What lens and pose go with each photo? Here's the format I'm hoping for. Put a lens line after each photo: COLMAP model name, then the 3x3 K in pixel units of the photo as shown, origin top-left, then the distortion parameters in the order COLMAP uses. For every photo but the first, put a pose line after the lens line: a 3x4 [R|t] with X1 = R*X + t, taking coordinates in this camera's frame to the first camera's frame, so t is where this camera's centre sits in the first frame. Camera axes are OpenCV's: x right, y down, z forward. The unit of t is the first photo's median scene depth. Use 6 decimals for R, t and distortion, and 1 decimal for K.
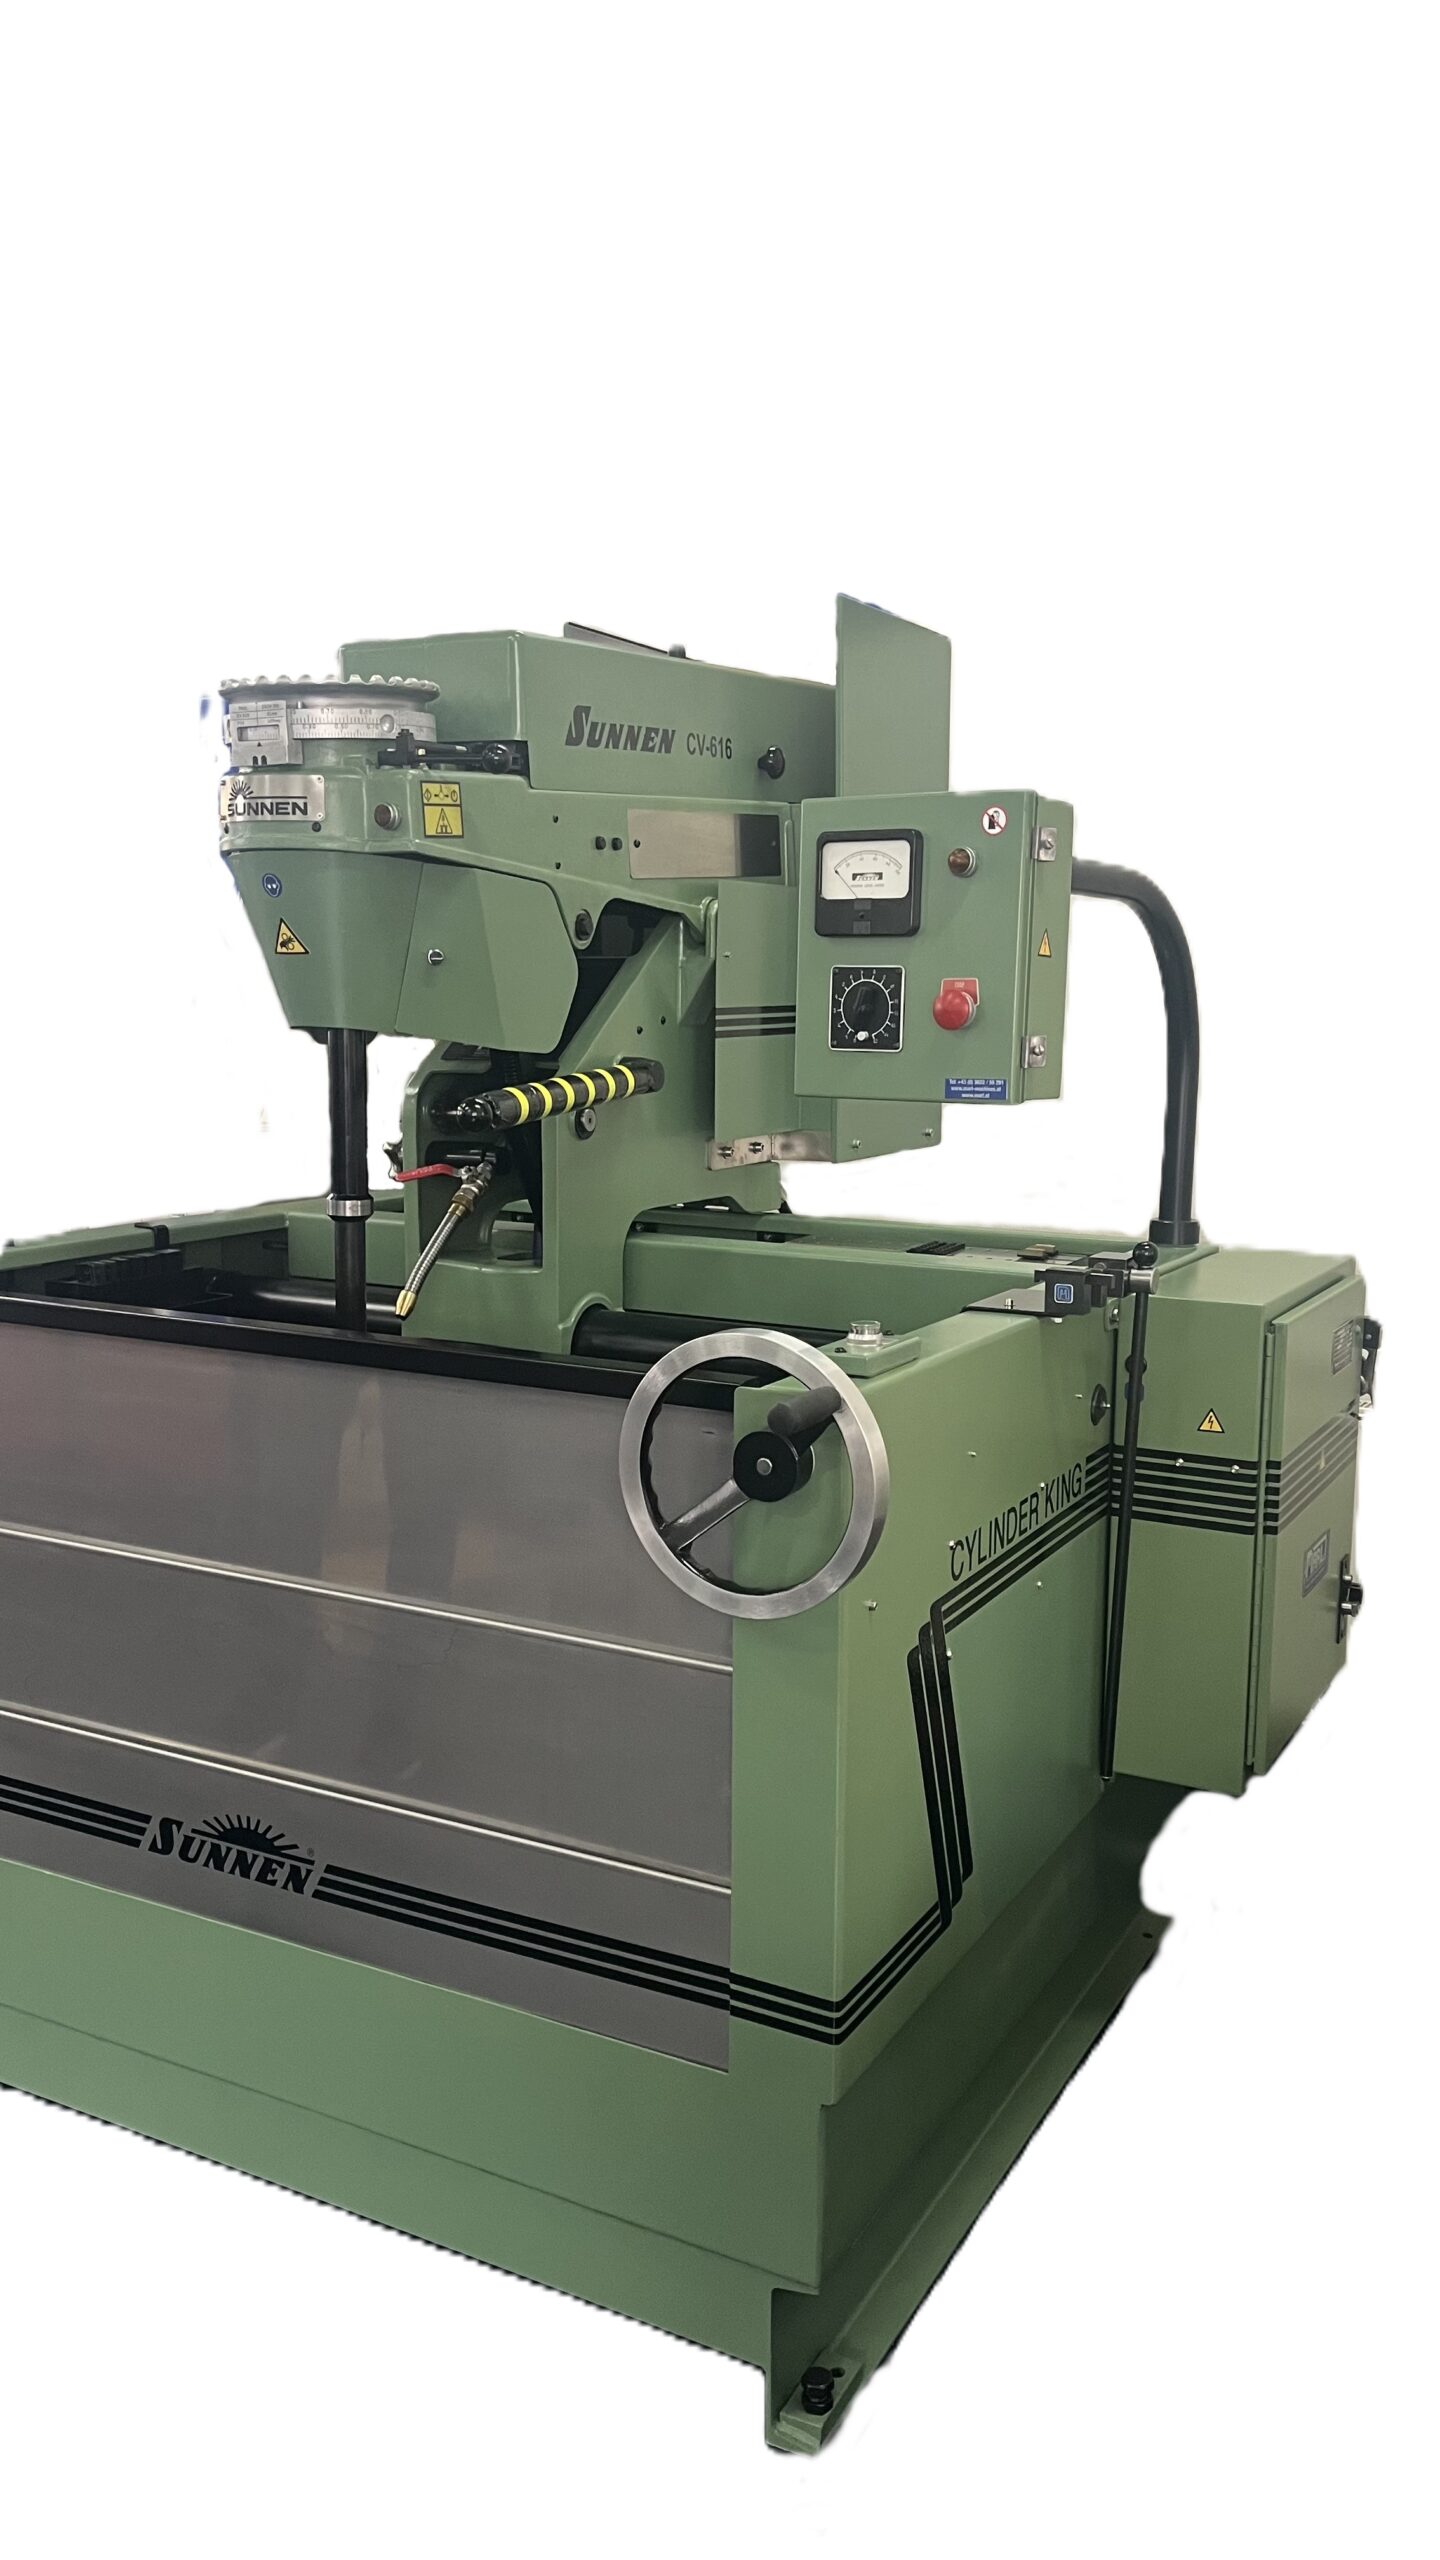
lens RADIAL K [[1931.8, 0, 719.1], [0, 1931.8, 1340.5], [0, 0, 1]] dist [0.078034, 0.000260]
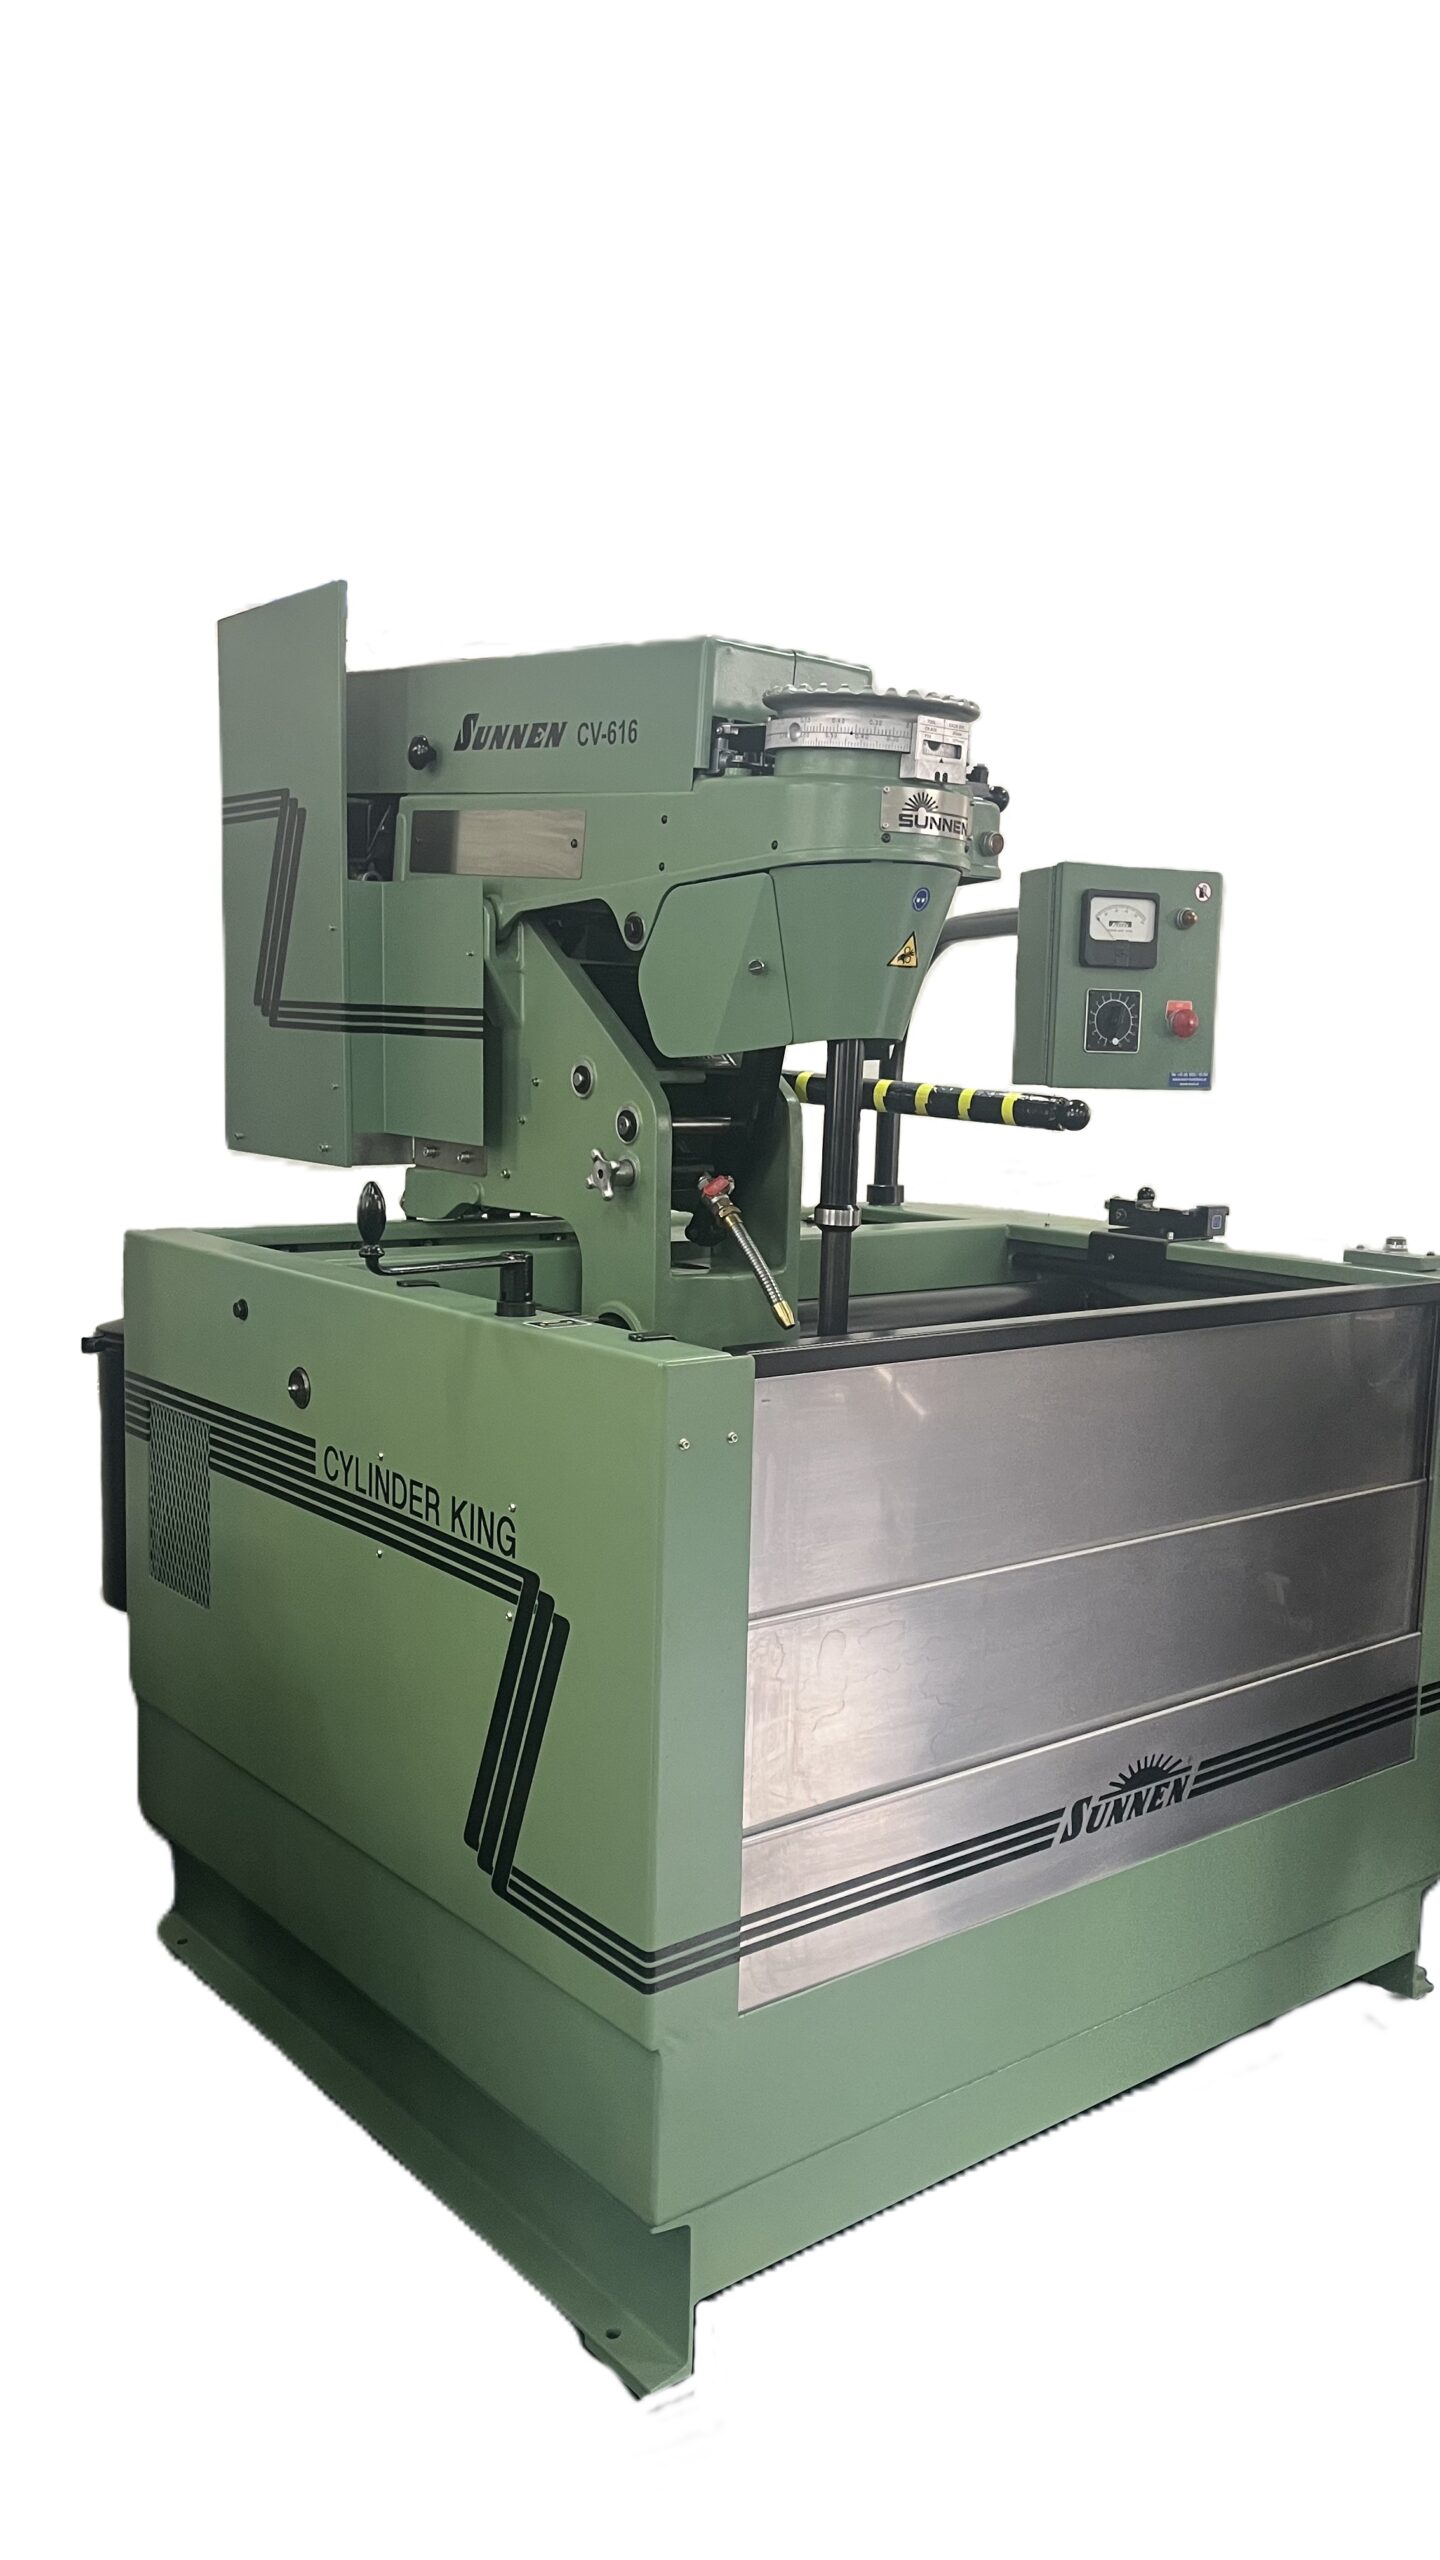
lens RADIAL K [[1943.2, 0, 749.5], [0, 1943.2, 1264.3], [0, 0, 1]] dist [0.081963, -0.086718]
pose [[0.364053, -0.104173, 0.925534, -1.286685], [0.134502, 0.989189, 0.058432, -0.119498], [-0.921615, 0.103214, 0.374129, 0.754763]]
